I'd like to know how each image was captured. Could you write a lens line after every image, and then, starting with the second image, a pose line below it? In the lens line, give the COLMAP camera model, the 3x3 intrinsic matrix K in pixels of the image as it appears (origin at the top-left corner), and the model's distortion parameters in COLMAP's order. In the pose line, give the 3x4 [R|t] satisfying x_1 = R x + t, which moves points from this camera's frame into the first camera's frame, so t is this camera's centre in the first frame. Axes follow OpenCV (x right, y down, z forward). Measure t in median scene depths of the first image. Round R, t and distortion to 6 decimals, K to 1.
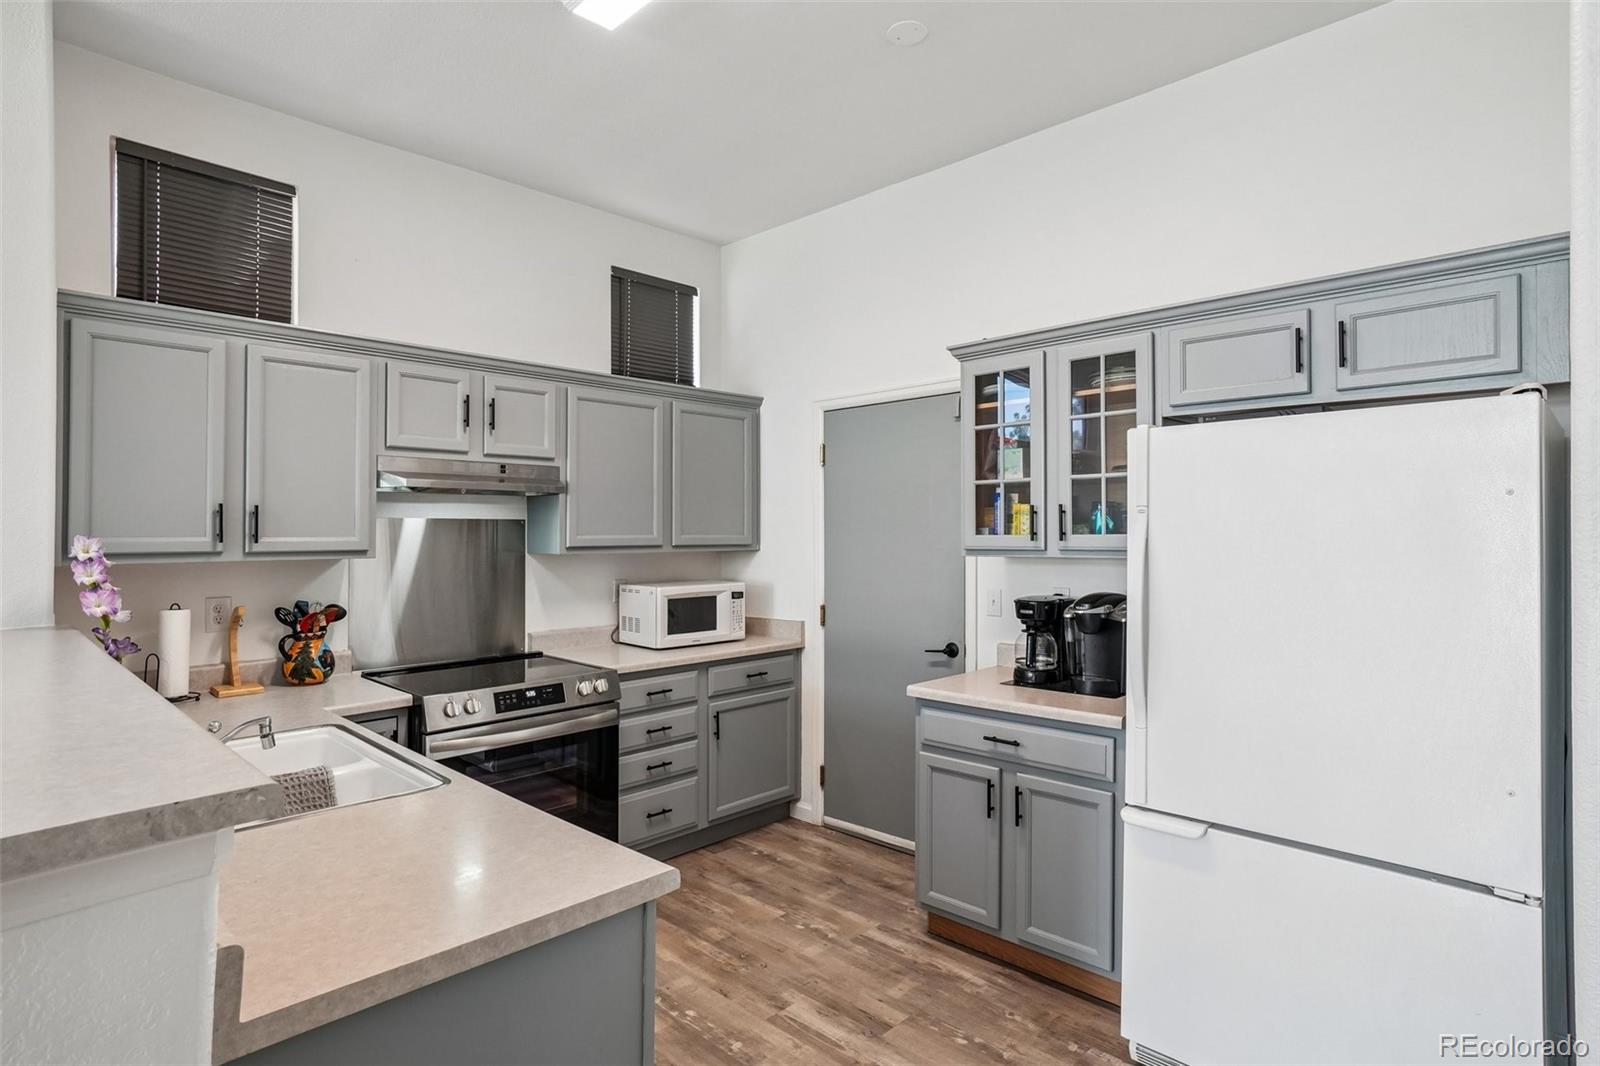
lens RADIAL K [[828.4, 0, 803.9], [0, 828.4, 528.9], [0, 0, 1]] dist [-0.005464, -0.001608]
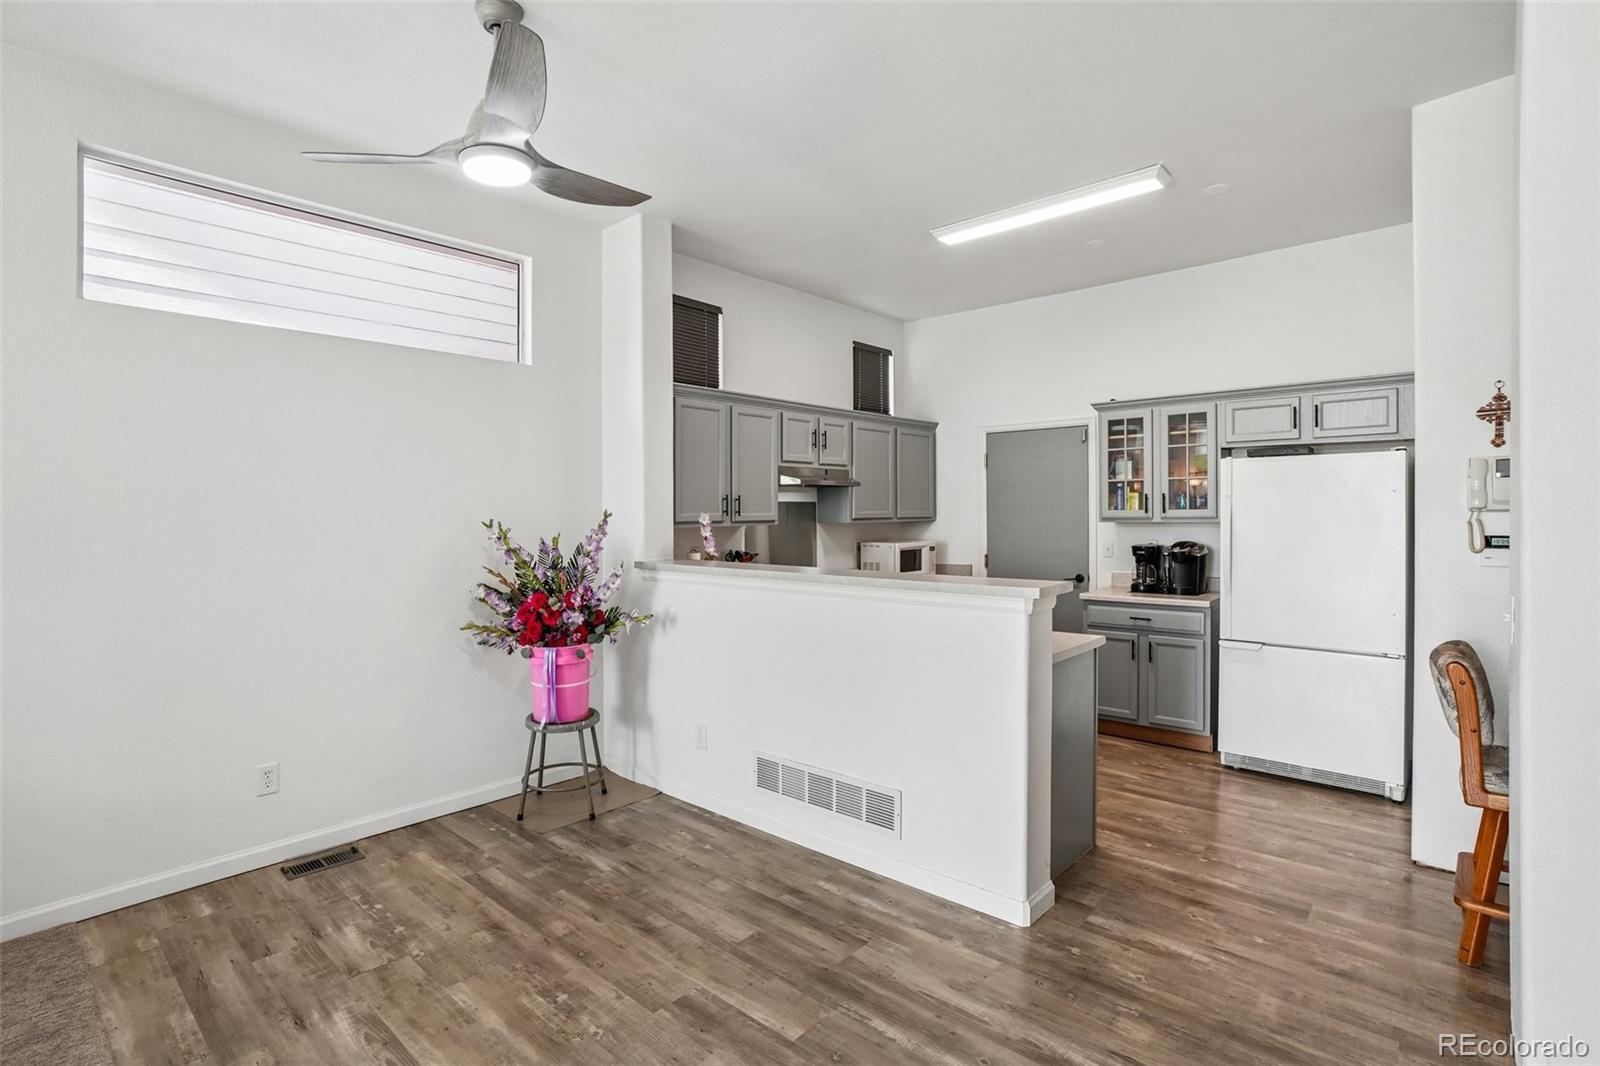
lens RADIAL K [[784.3, 0, 802.3], [0, 784.3, 508.4], [0, 0, 1]] dist [-0.024517, 0.010645]
pose [[0.997858, -0.003814, 0.065305, -0.544167], [0.003764, 0.999993, 0.000901, 0.000035], [-0.065308, -0.000653, 0.997865, -0.613419]]
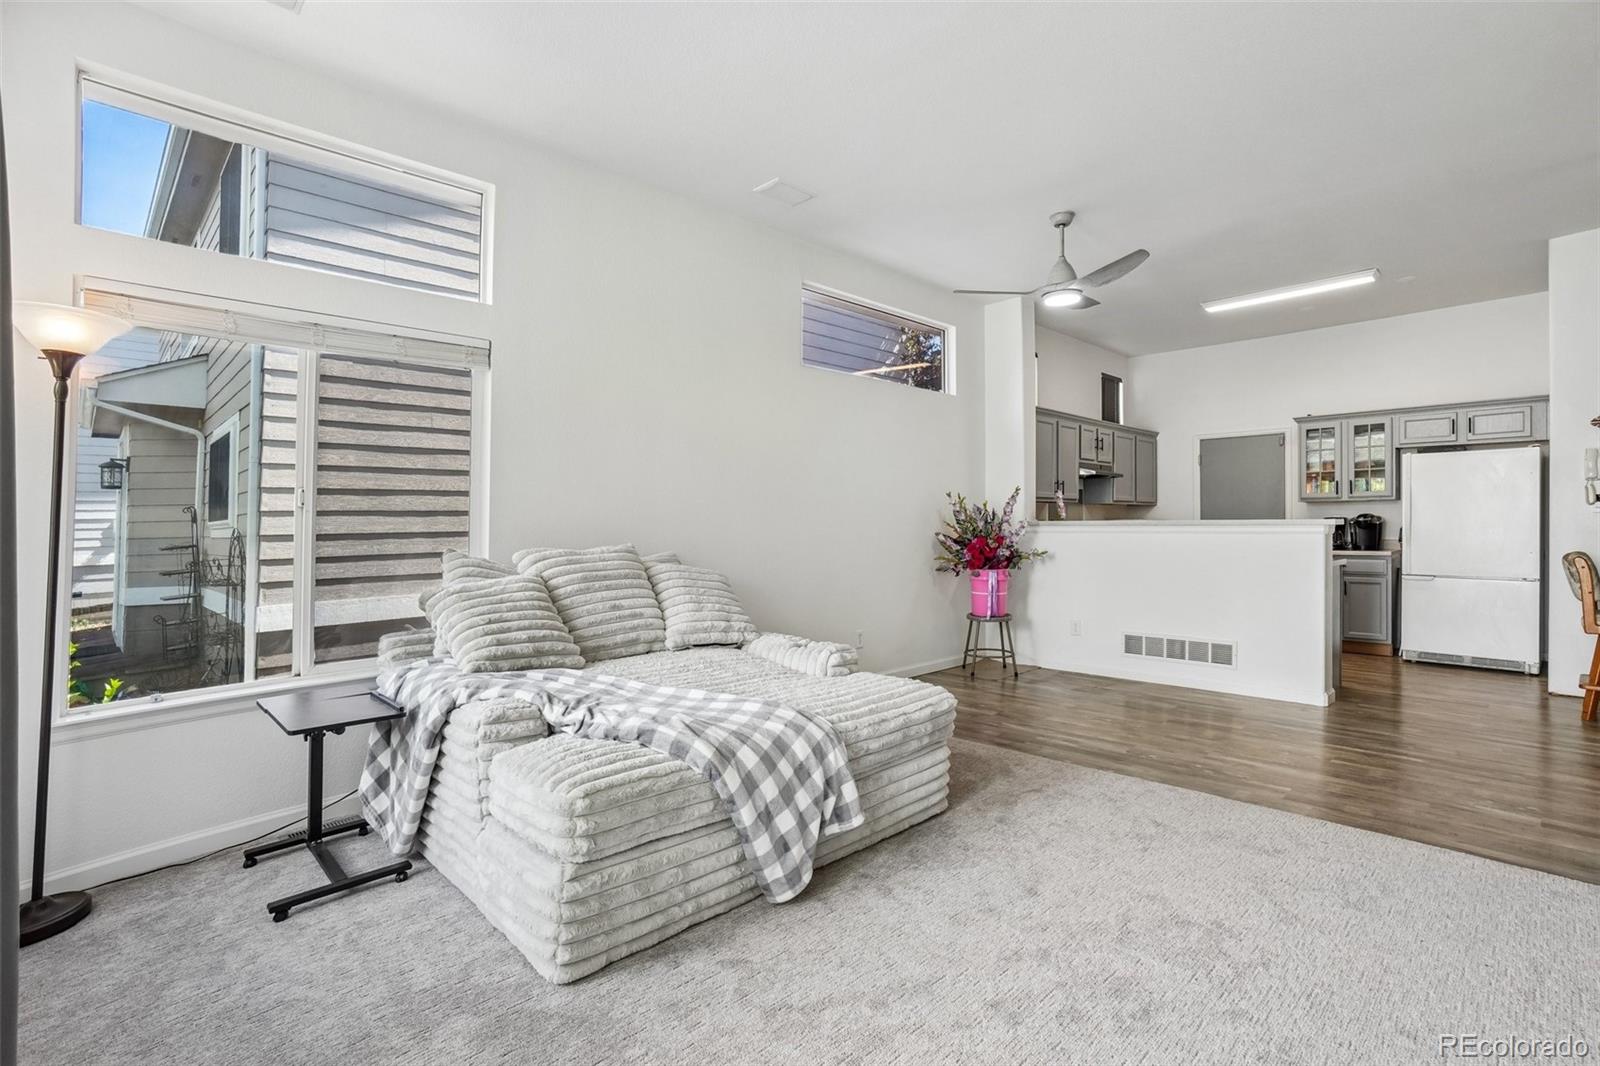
lens RADIAL K [[784.3, 0, 793.0], [0, 784.3, 524.9], [0, 0, 1]] dist [-0.024517, 0.010645]
pose [[0.999934, -0.004381, -0.010605, -1.298095], [0.004445, 0.999972, 0.005996, 0.082057], [0.010578, -0.006042, 0.999926, -1.345127]]
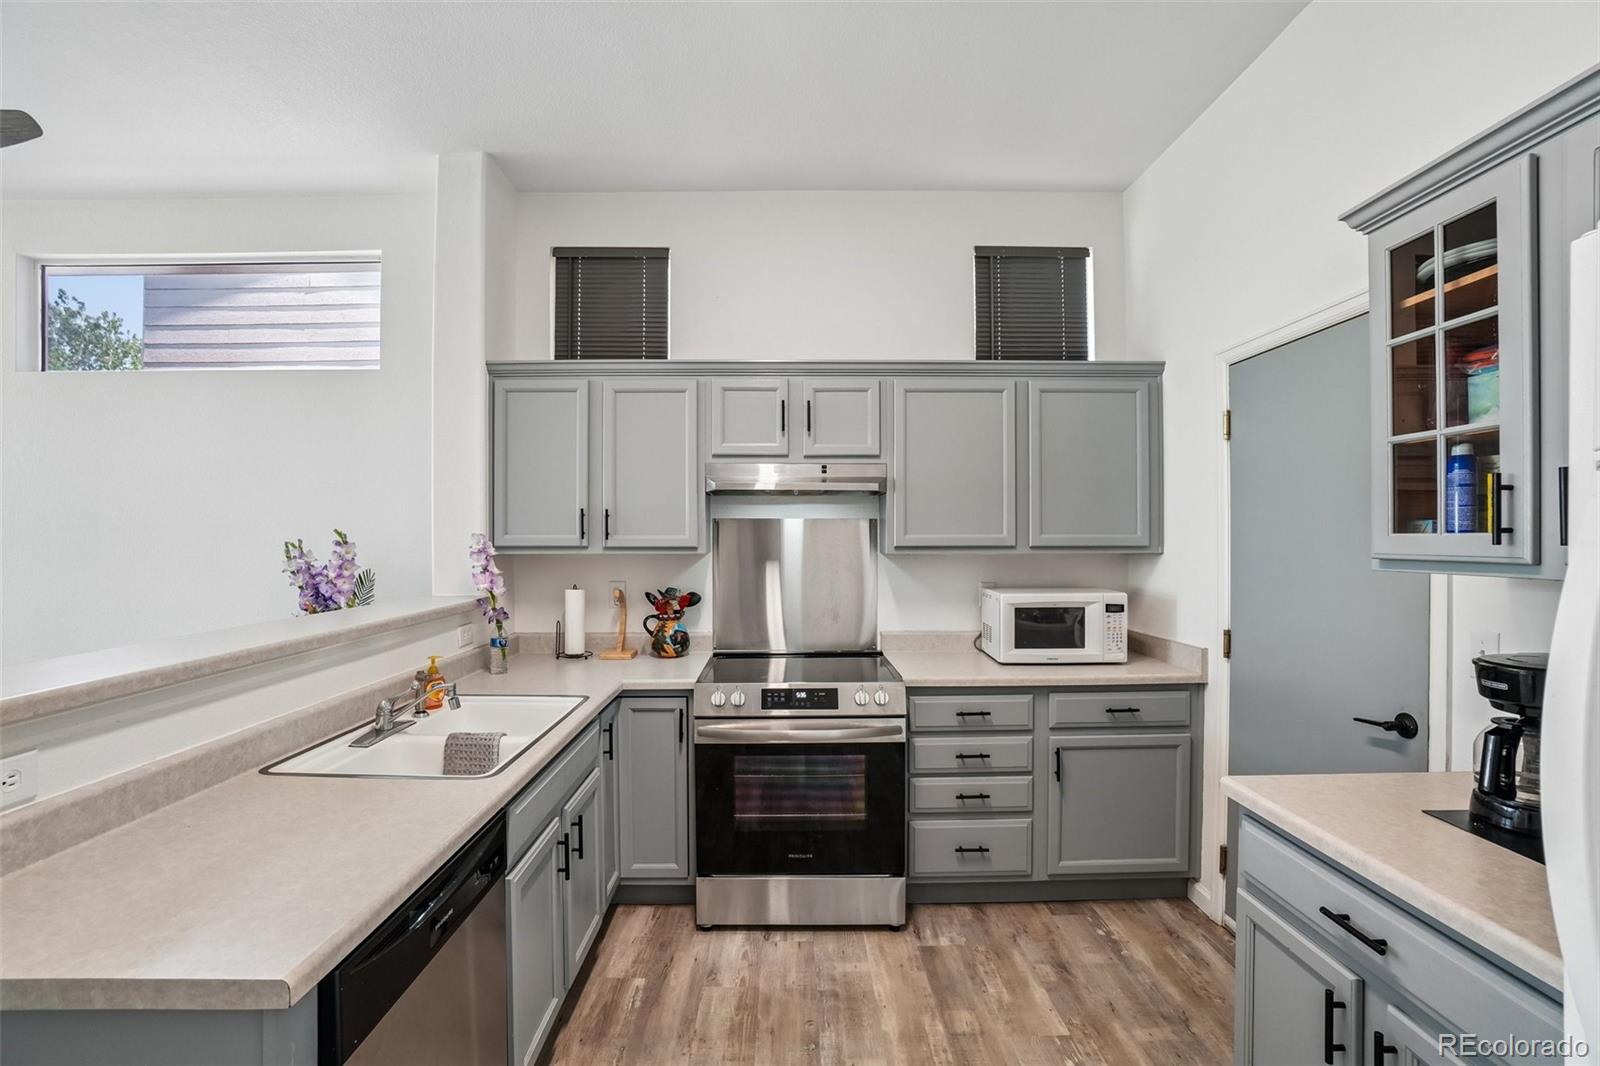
lens RADIAL K [[714.0, 0, 806.7], [0, 714.0, 536.2], [0, 0, 1]] dist [-0.037717, 0.008673]
pose [[0.709581, 0.004032, -0.704613, 0.250791], [0.002967, 0.999958, 0.008710, 0.002957], [0.704618, -0.008271, 0.709539, 0.374780]]
